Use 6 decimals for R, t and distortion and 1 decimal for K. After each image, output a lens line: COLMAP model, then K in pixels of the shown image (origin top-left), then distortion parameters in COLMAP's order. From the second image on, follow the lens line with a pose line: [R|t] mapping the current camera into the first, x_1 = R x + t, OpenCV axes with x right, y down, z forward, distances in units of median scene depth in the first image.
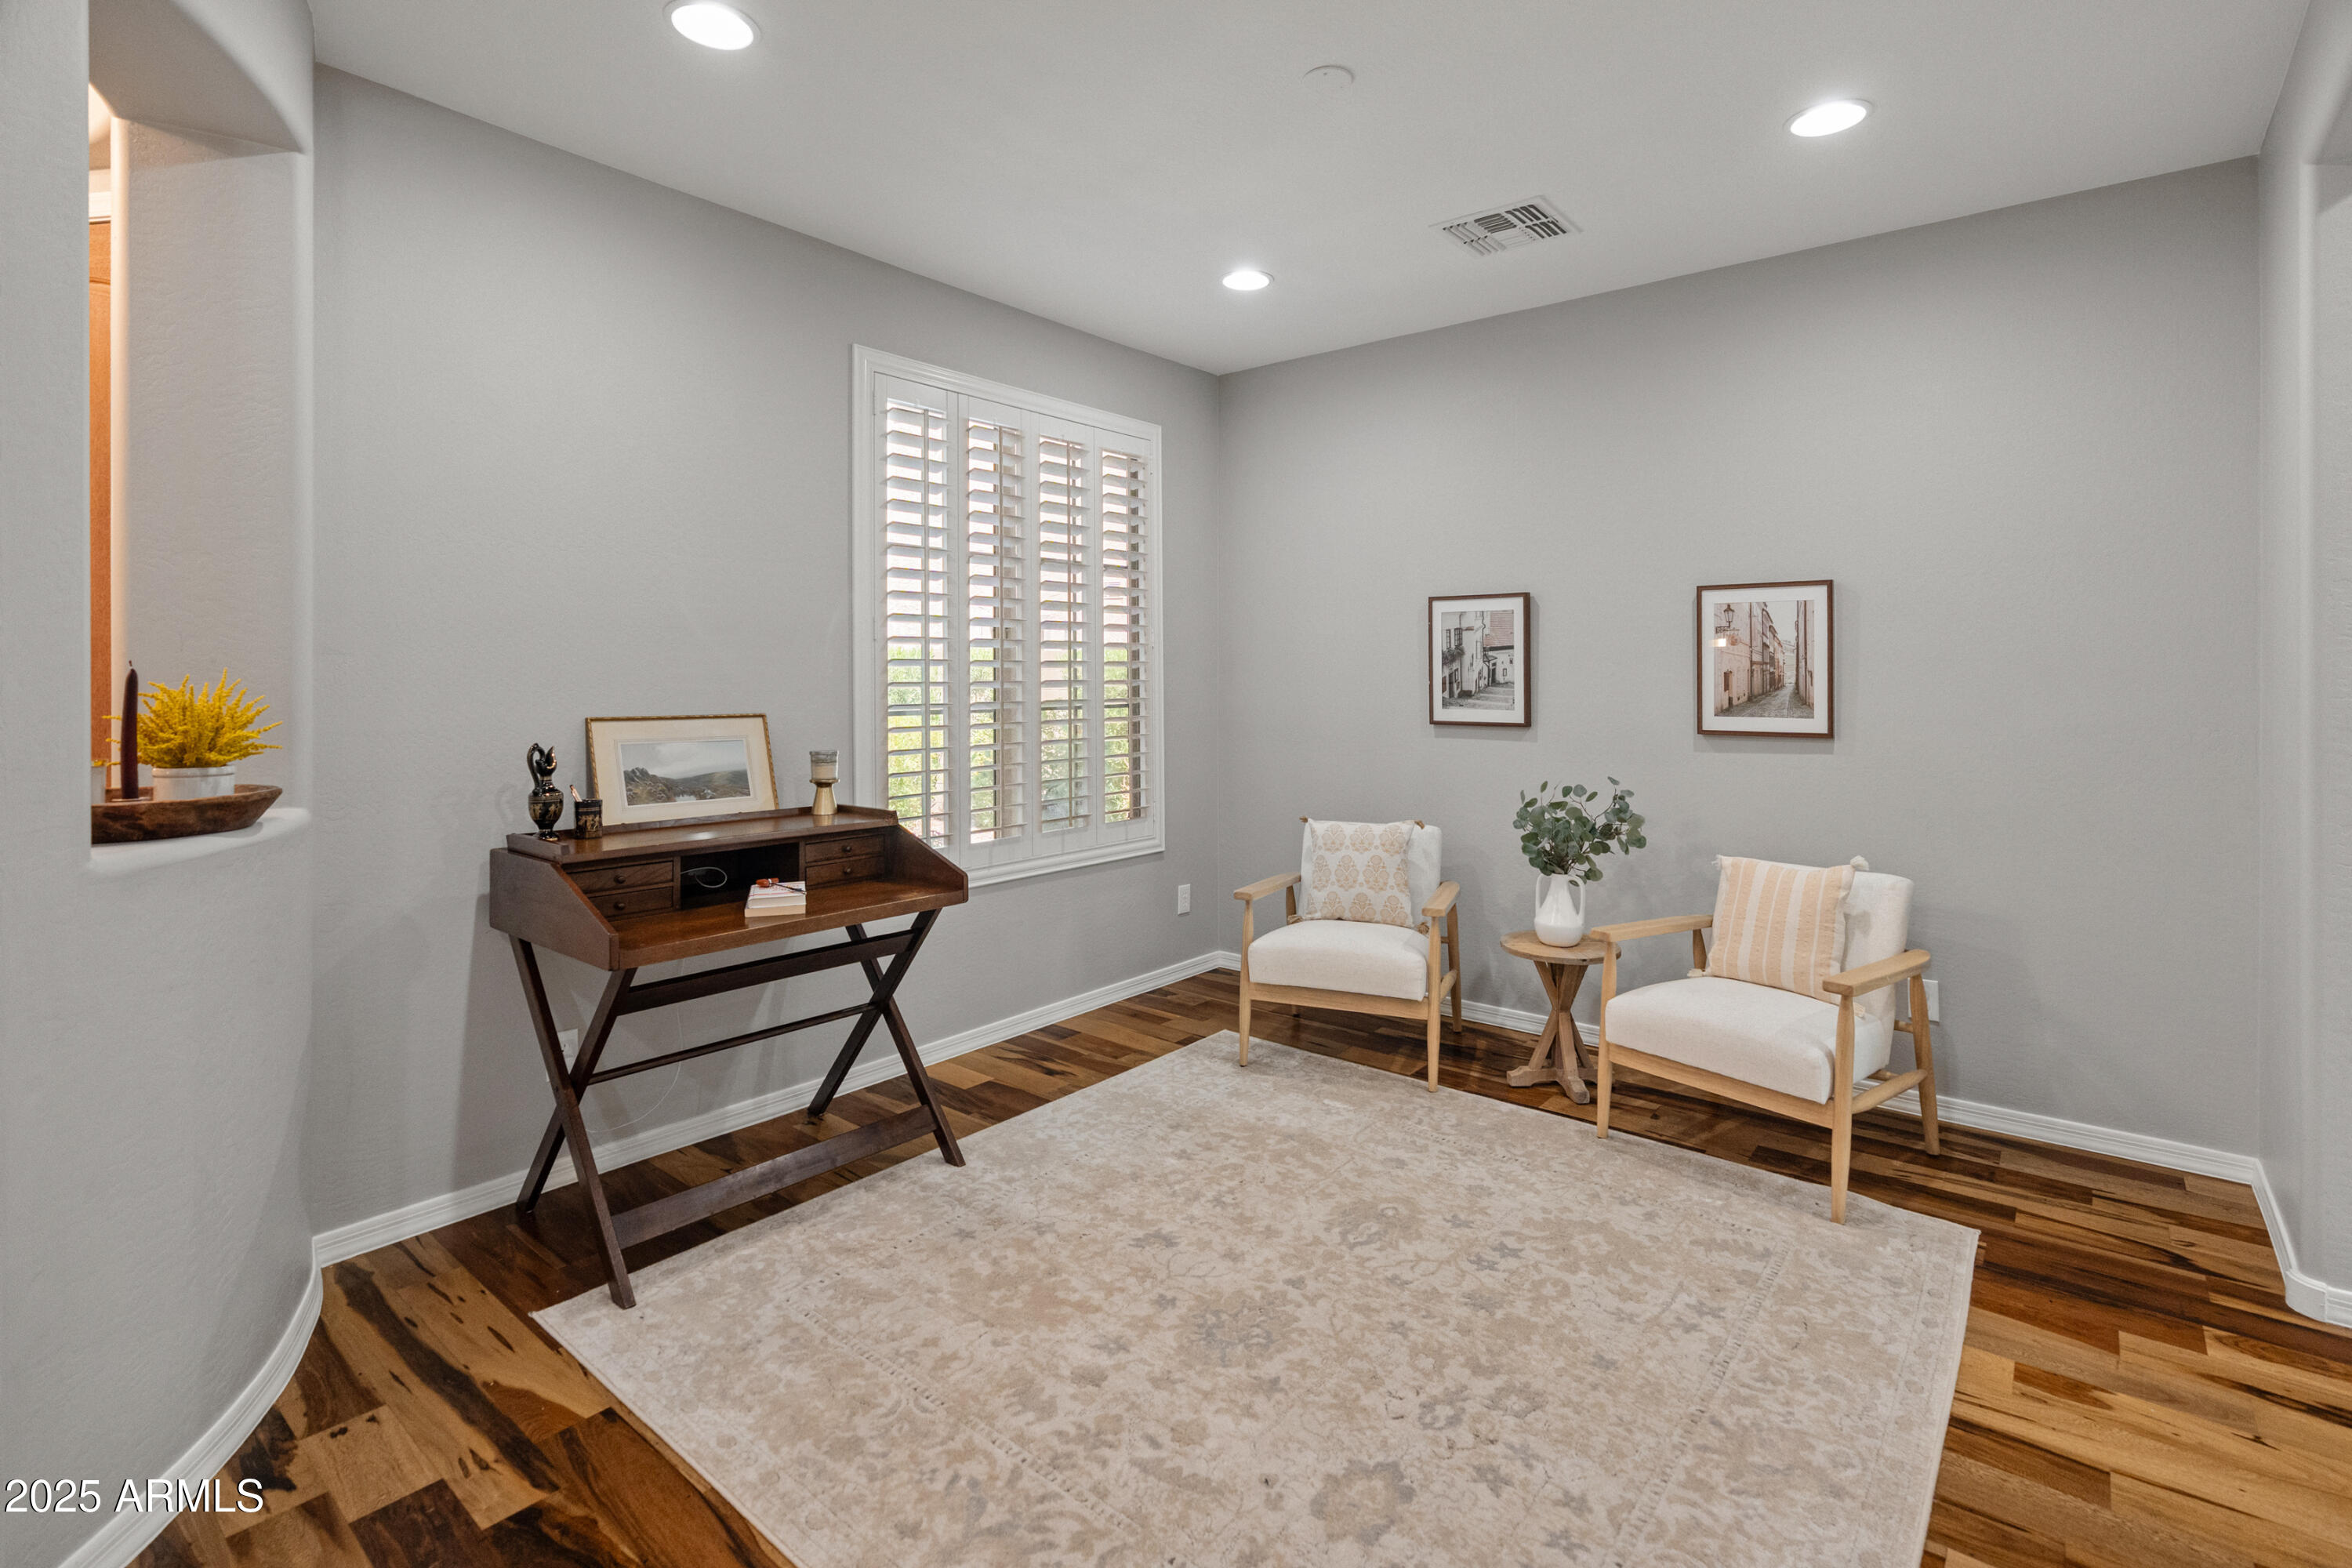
lens RADIAL K [[1104.6, 0, 1170.4], [0, 1104.6, 676.9], [0, 0, 1]] dist [-0.006051, 0.000496]
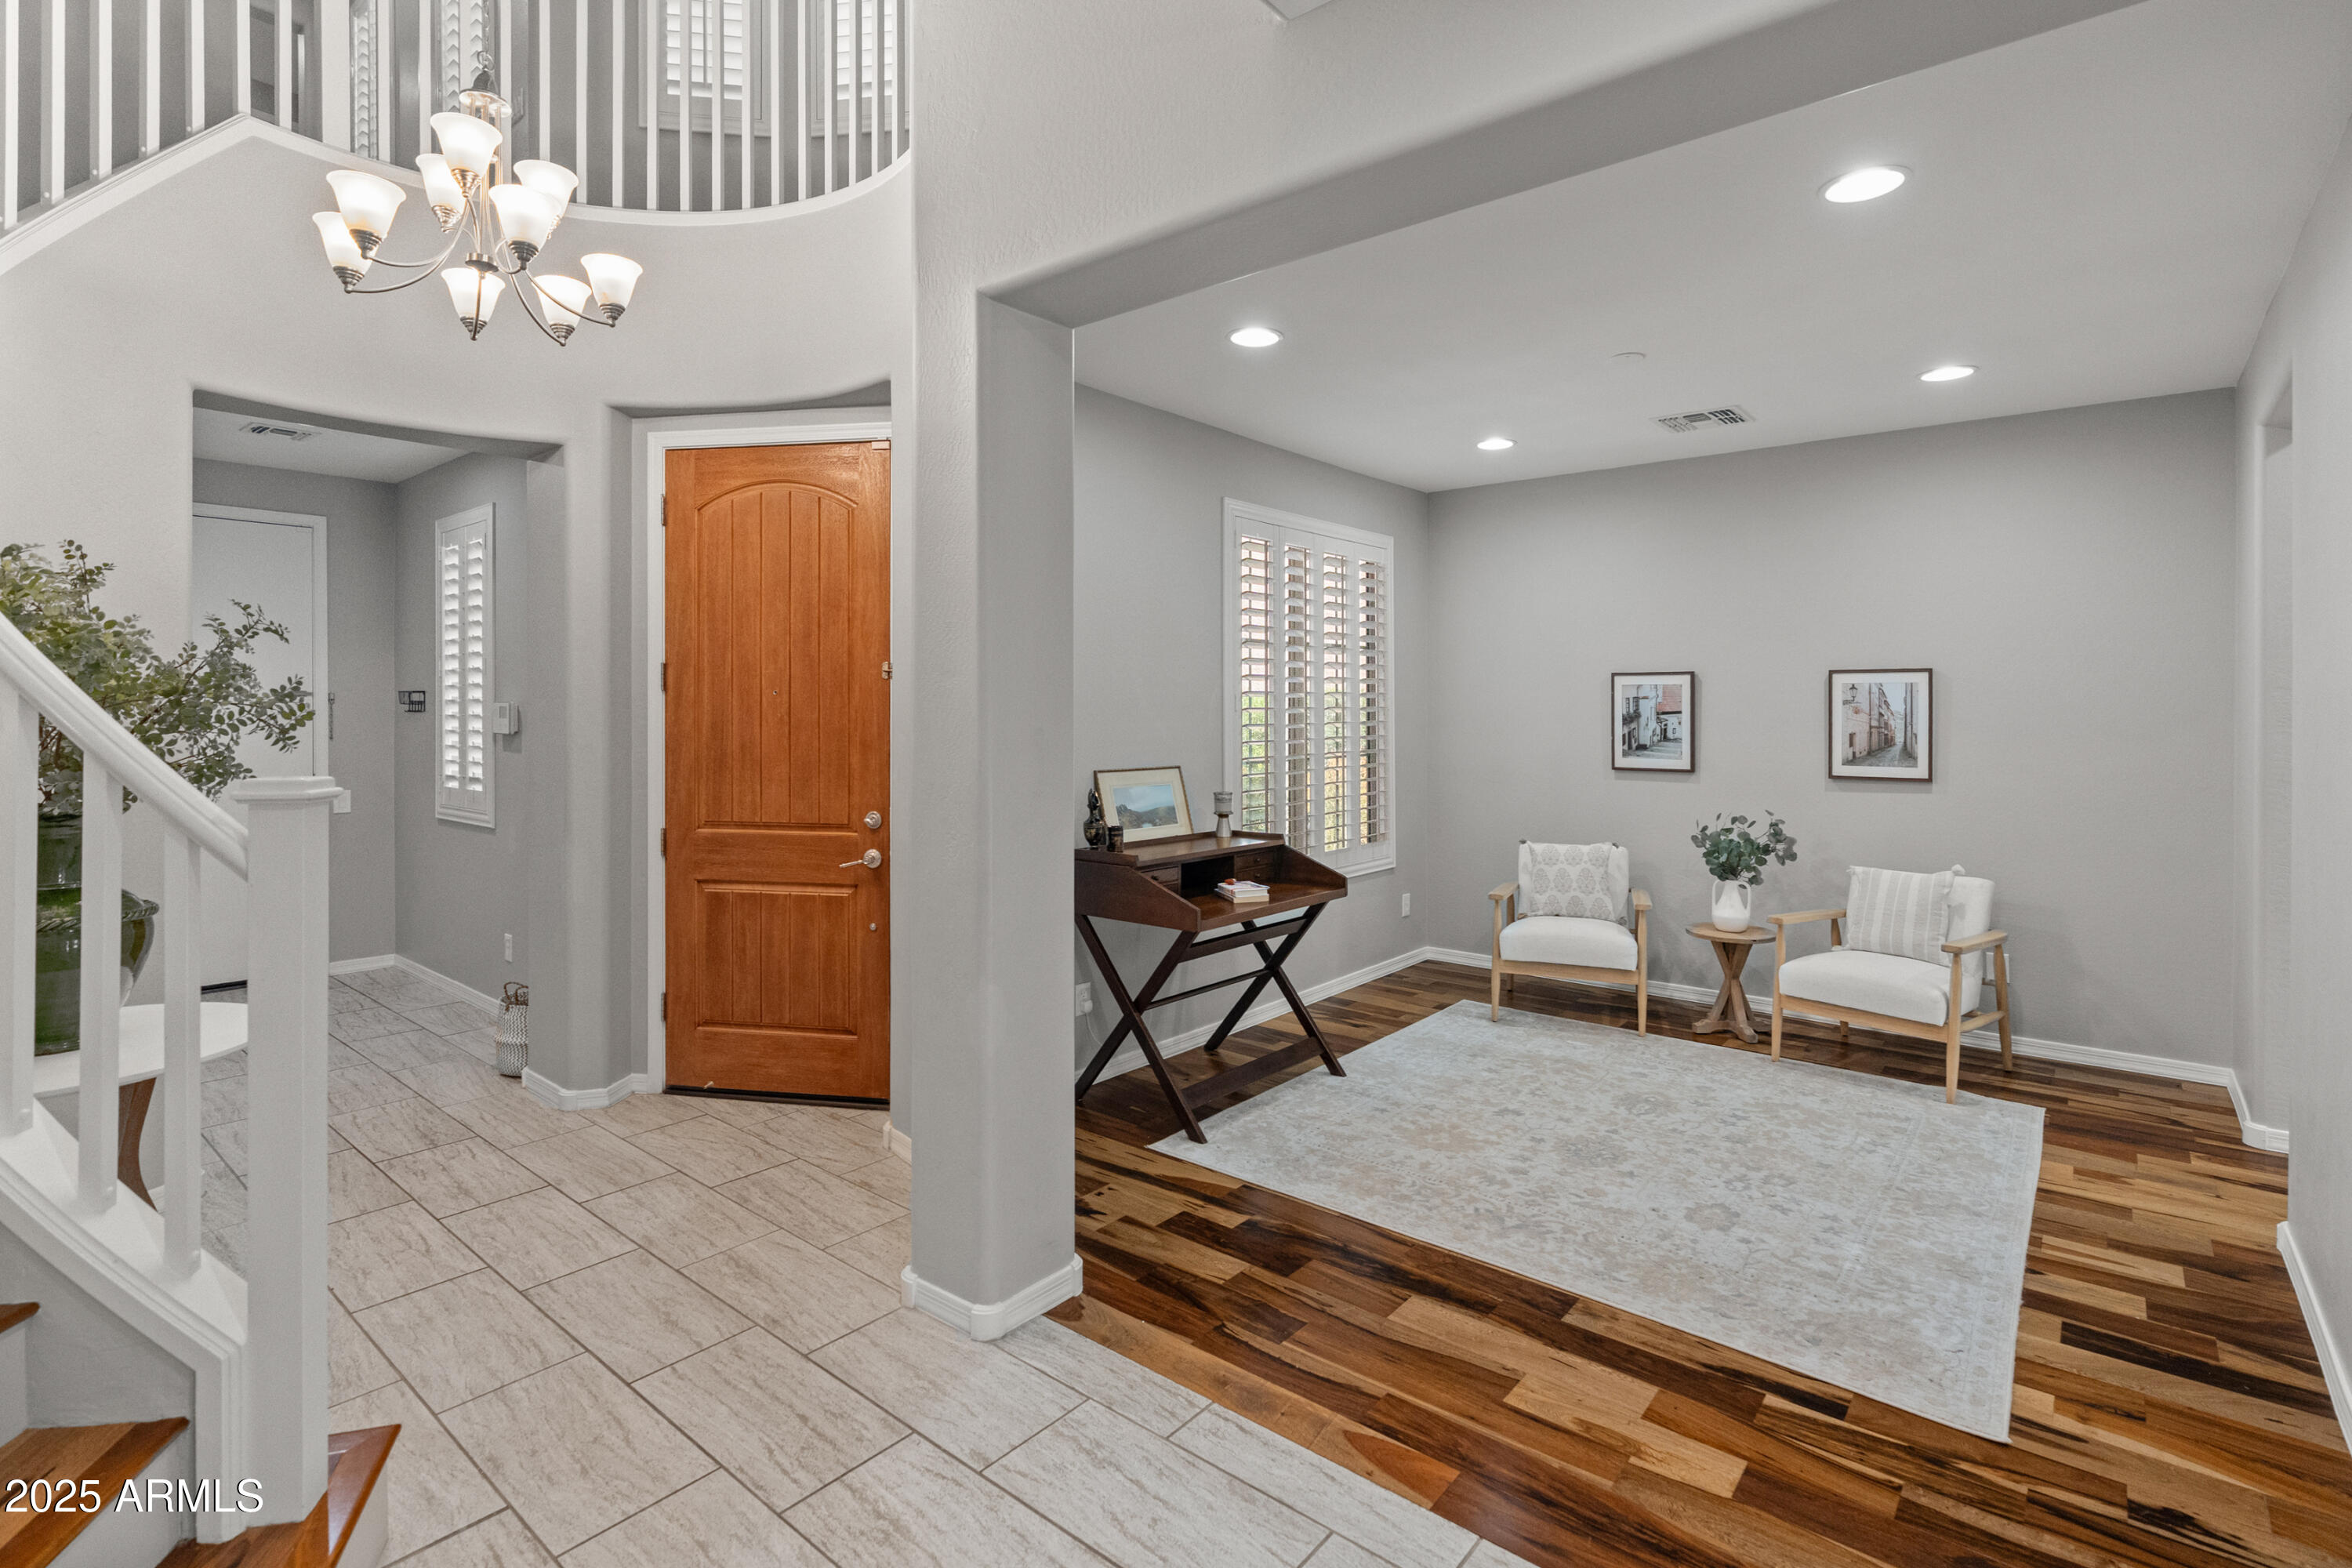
lens RADIAL K [[1104.6, 0, 1182.8], [0, 1104.6, 717.0], [0, 0, 1]] dist [-0.006051, 0.000496]
pose [[0.999997, -0.000973, -0.002424, -0.390479], [0.000989, 0.999977, 0.006760, -0.042082], [0.002417, -0.006763, 0.999974, -0.449228]]
